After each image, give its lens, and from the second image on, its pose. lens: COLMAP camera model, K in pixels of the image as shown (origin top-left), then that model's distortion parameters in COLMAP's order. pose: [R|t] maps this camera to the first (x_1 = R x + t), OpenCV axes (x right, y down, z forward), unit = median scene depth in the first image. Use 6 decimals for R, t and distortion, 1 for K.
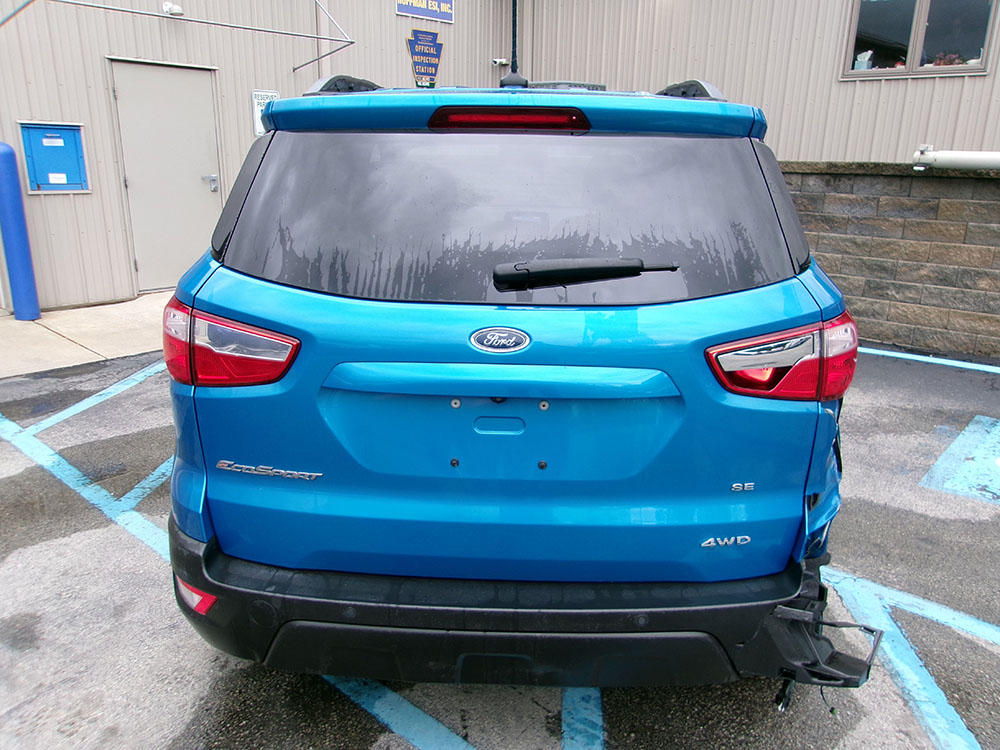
lens RADIAL K [[772.5, 0, 507.8], [0, 772.5, 375.7], [0, 0, 1]] dist [-0.006377, 0.030501]
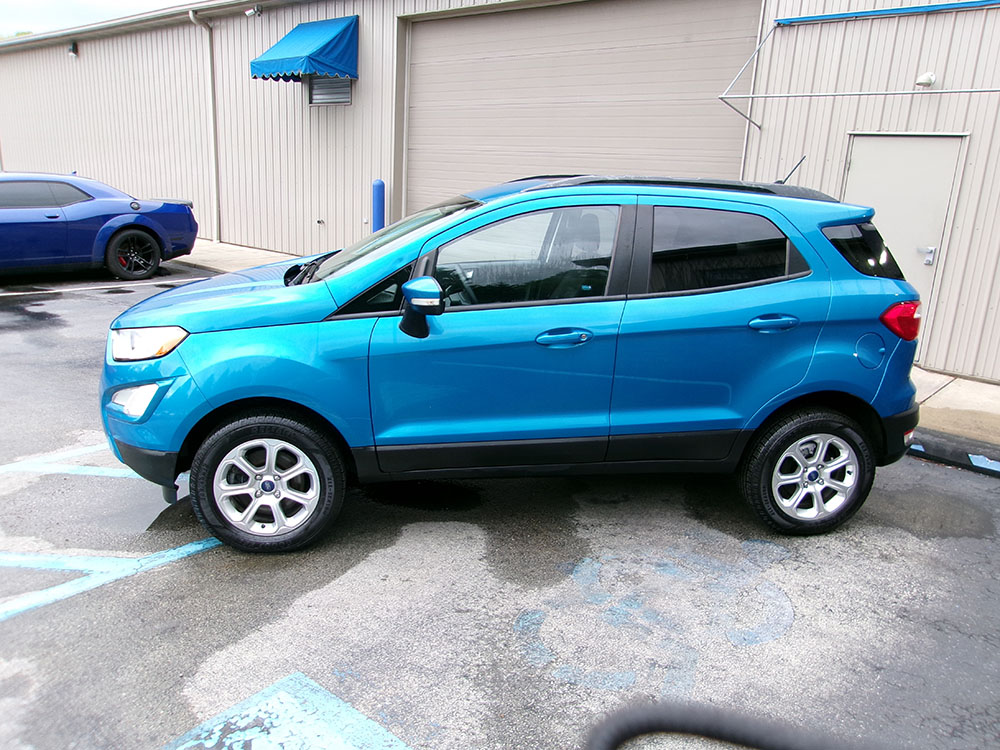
lens RADIAL K [[772.5, 0, 507.8], [0, 772.5, 375.7], [0, 0, 1]] dist [-0.006377, 0.030501]
pose [[0.018832, 0.245835, -0.969129, 0.666398], [-0.328362, 0.917056, 0.226245, -0.197556], [0.944364, 0.313964, 0.097993, 0.582022]]
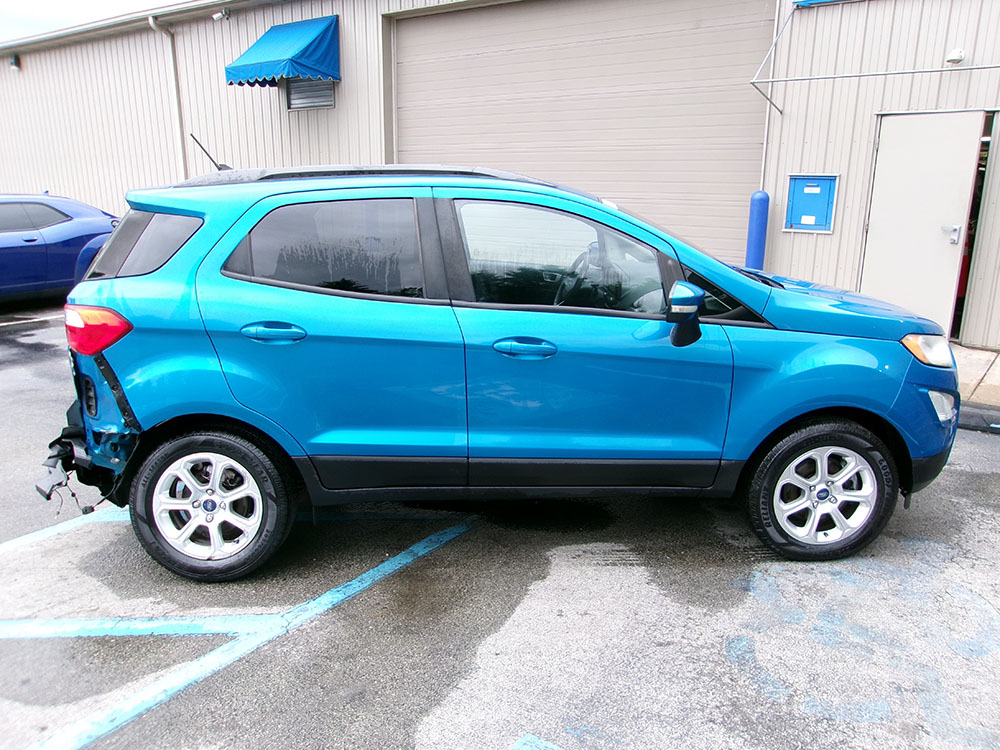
lens RADIAL K [[772.5, 0, 507.8], [0, 772.5, 375.7], [0, 0, 1]] dist [-0.006377, 0.030501]
pose [[0.097036, 0.242819, -0.965206, 0.614264], [-0.283528, 0.936344, 0.207054, -0.154038], [0.954042, 0.253572, 0.159705, 0.455292]]
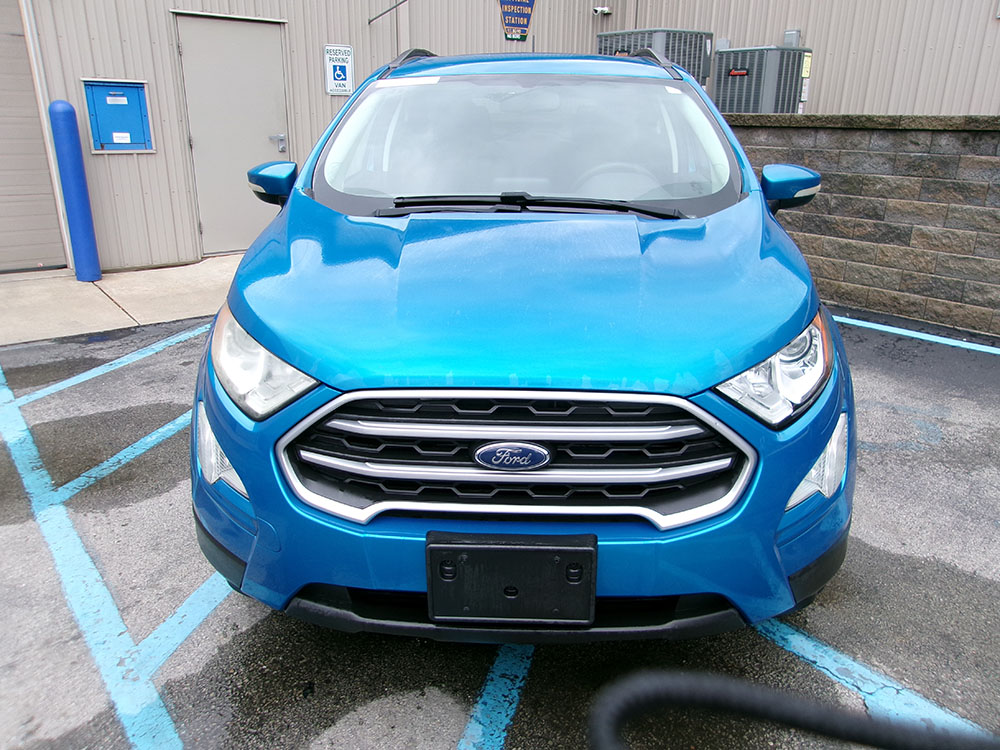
lens RADIAL K [[772.5, 0, 507.8], [0, 772.5, 375.7], [0, 0, 1]] dist [-0.006377, 0.030501]
pose [[0.985052, 0.051136, -0.164494, 0.085649], [-0.044211, 0.997986, 0.045488, -0.019944], [0.166489, -0.037536, 0.985329, 0.105833]]
